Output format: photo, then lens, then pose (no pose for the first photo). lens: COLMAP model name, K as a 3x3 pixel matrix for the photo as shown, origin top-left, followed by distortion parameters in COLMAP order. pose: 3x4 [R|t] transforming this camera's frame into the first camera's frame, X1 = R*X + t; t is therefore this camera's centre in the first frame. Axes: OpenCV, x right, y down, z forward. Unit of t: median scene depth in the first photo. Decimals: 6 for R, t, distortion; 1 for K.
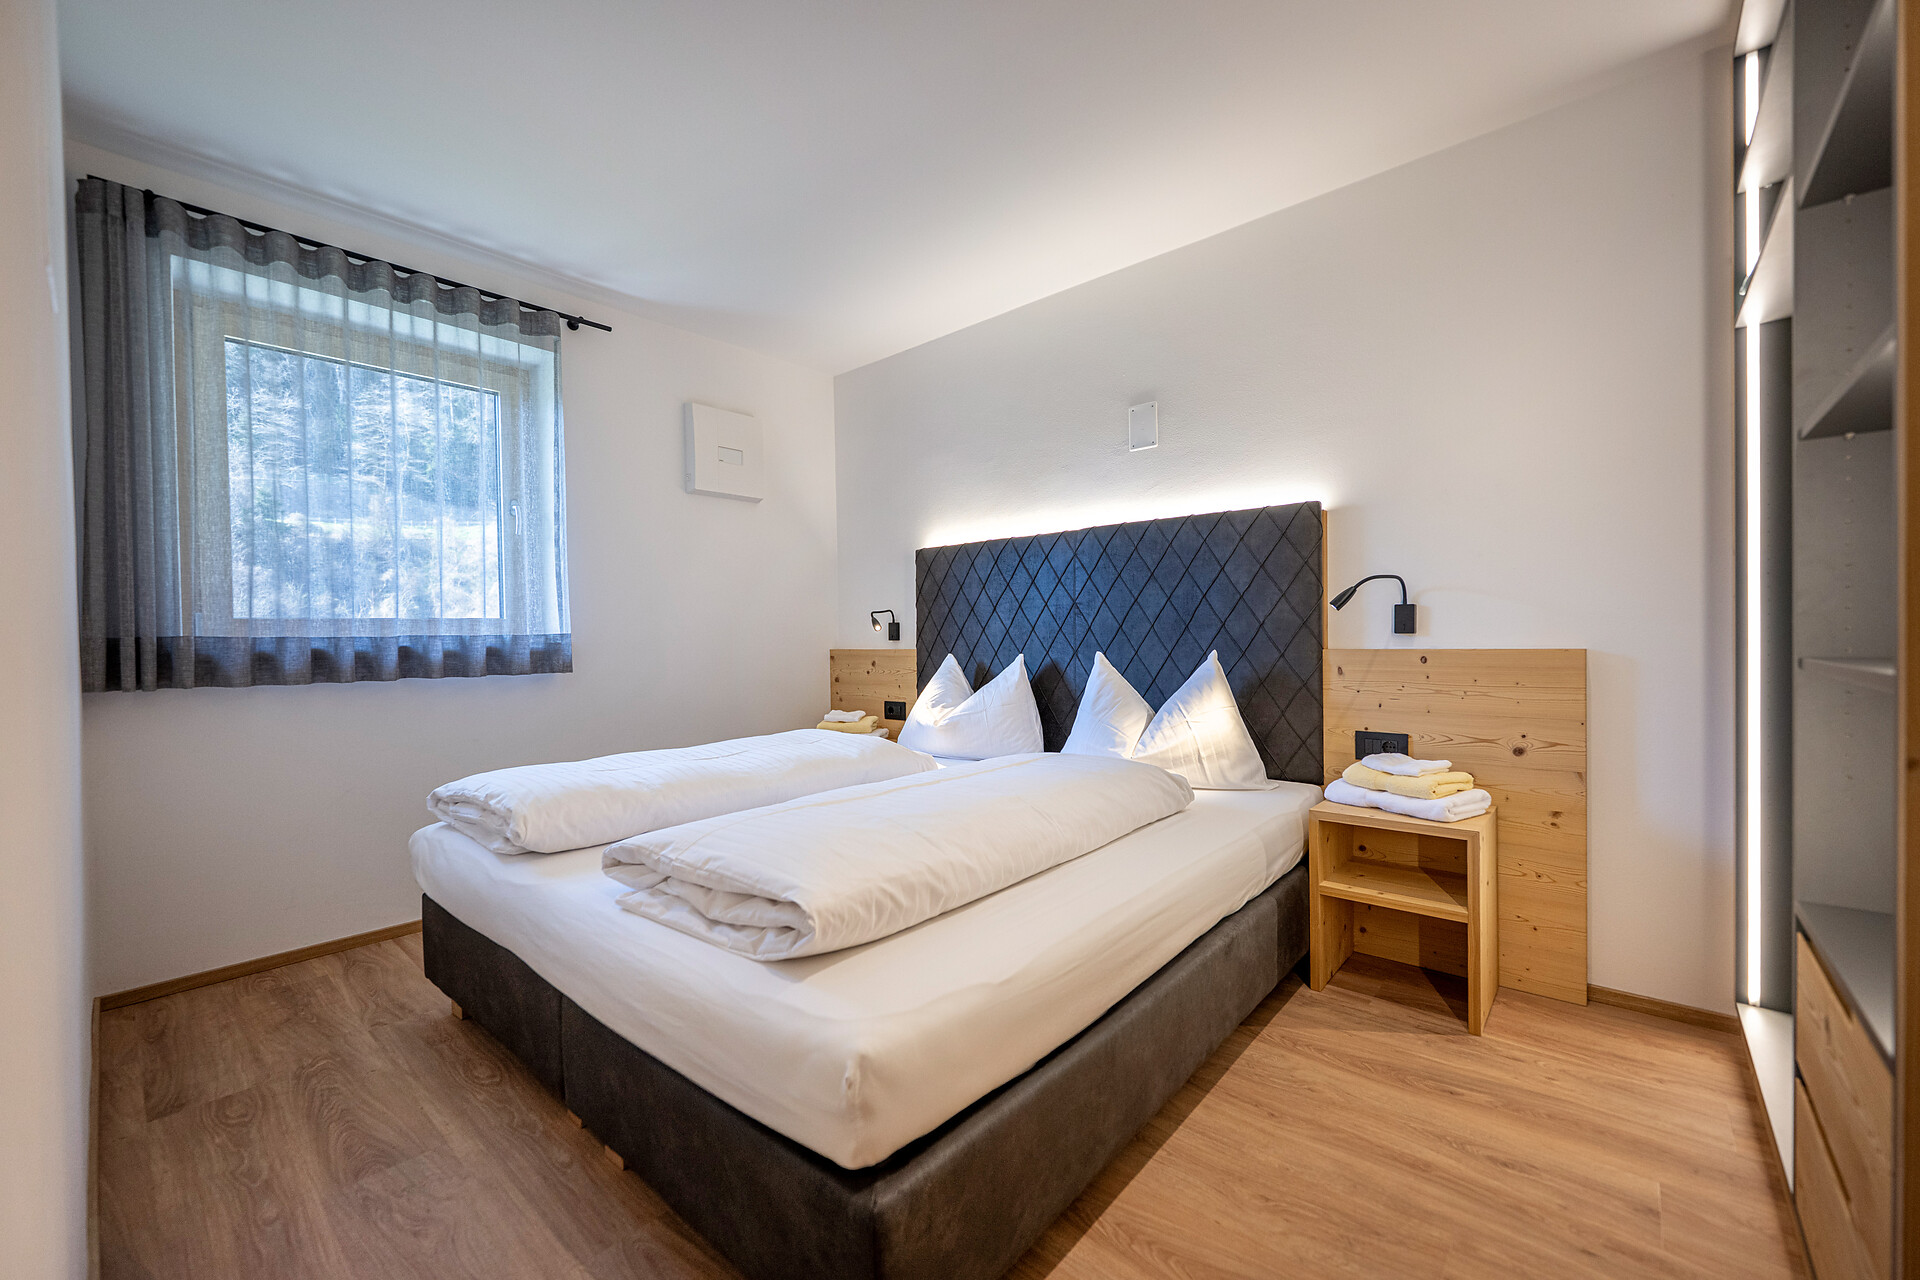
lens RADIAL K [[759.3, 0, 958.3], [0, 759.3, 645.9], [0, 0, 1]] dist [-0.000860, 0.000062]
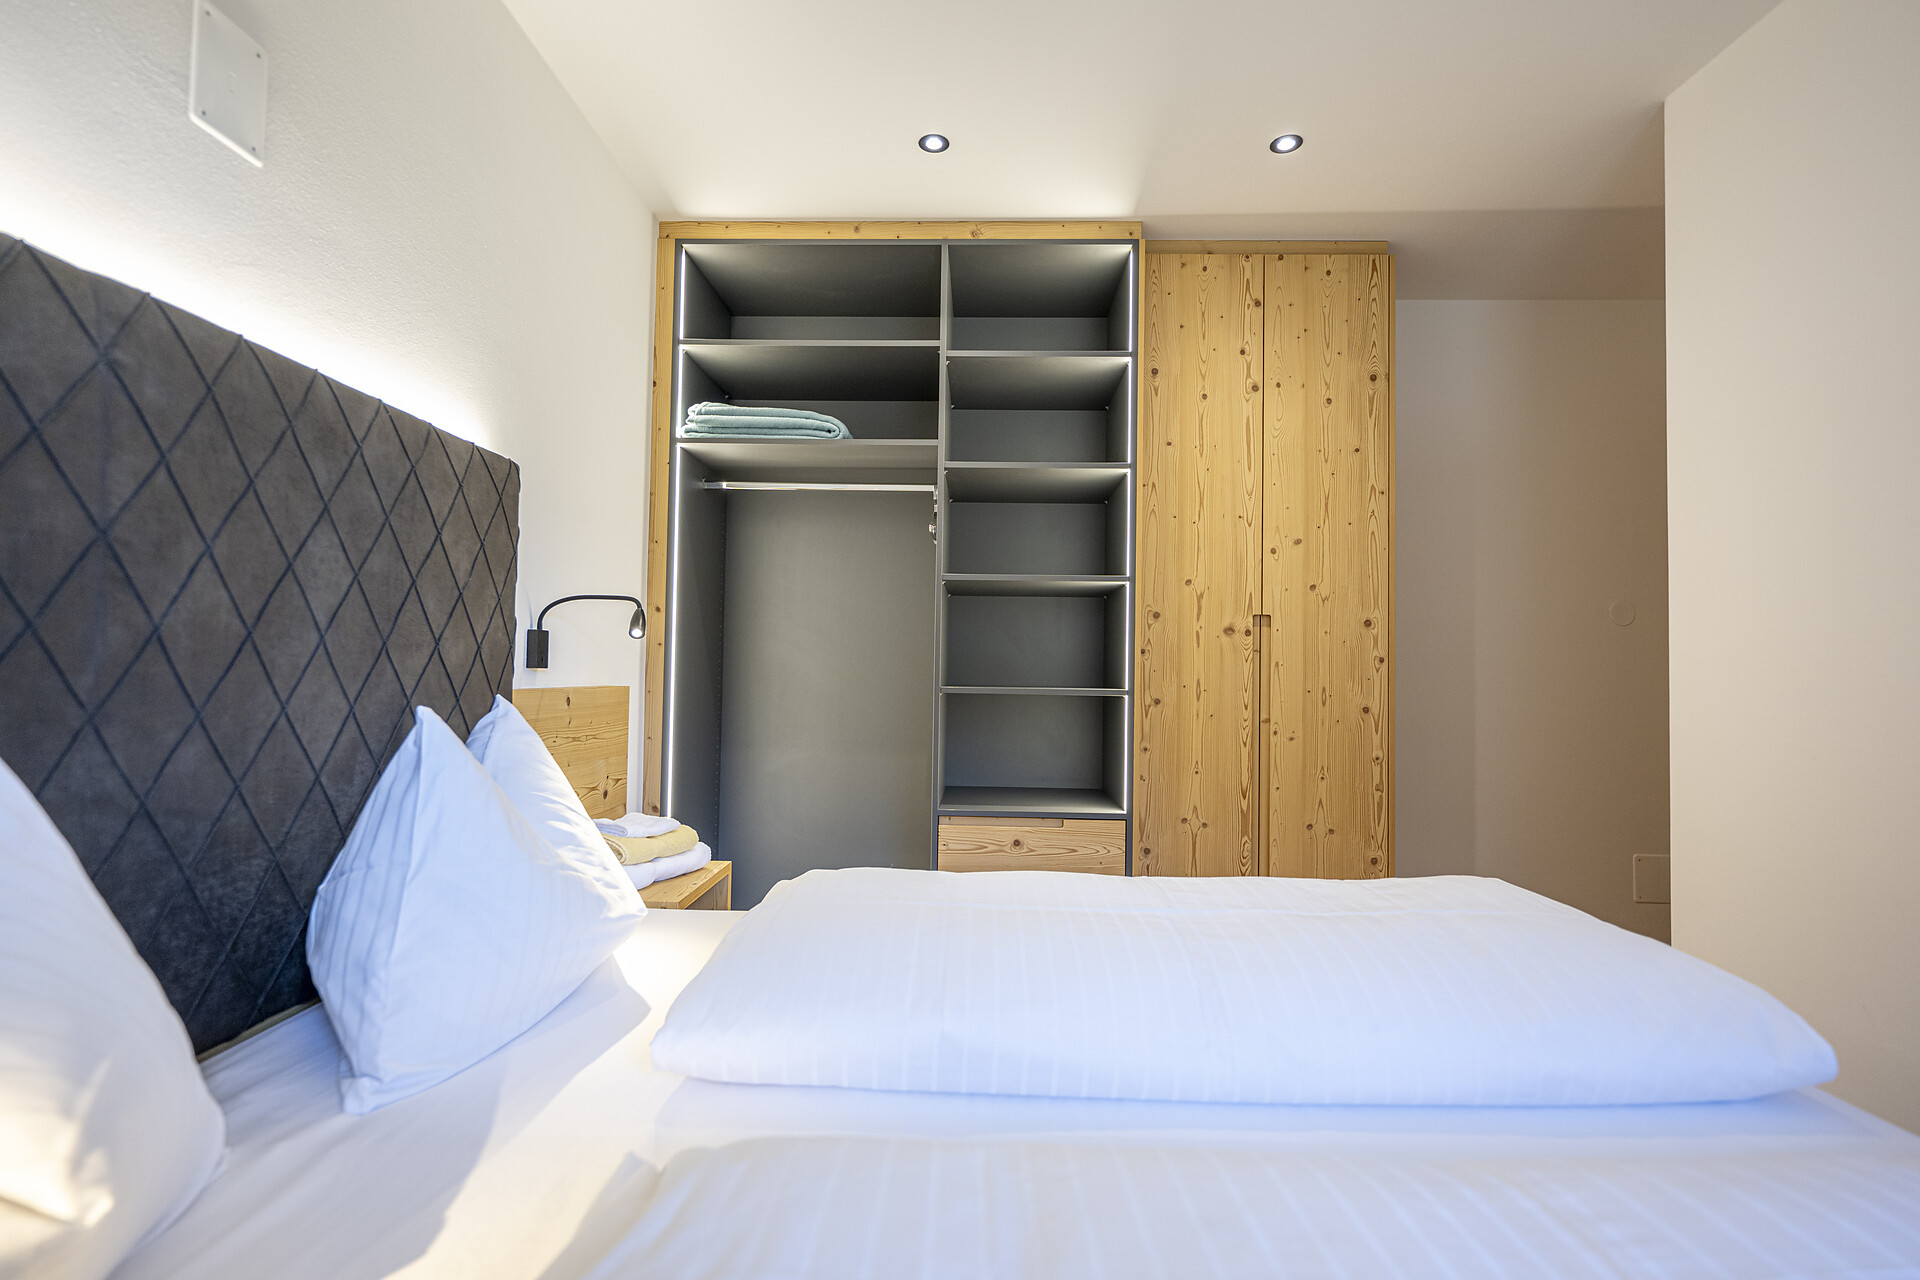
lens RADIAL K [[883.5, 0, 956.7], [0, 883.5, 644.9], [0, 0, 1]] dist [-0.000777, 0.000067]
pose [[-0.637861, 0.028020, 0.769642, -0.287166], [0.002416, 0.999406, -0.034382, -0.006423], [-0.770148, -0.020072, -0.637549, 0.977752]]
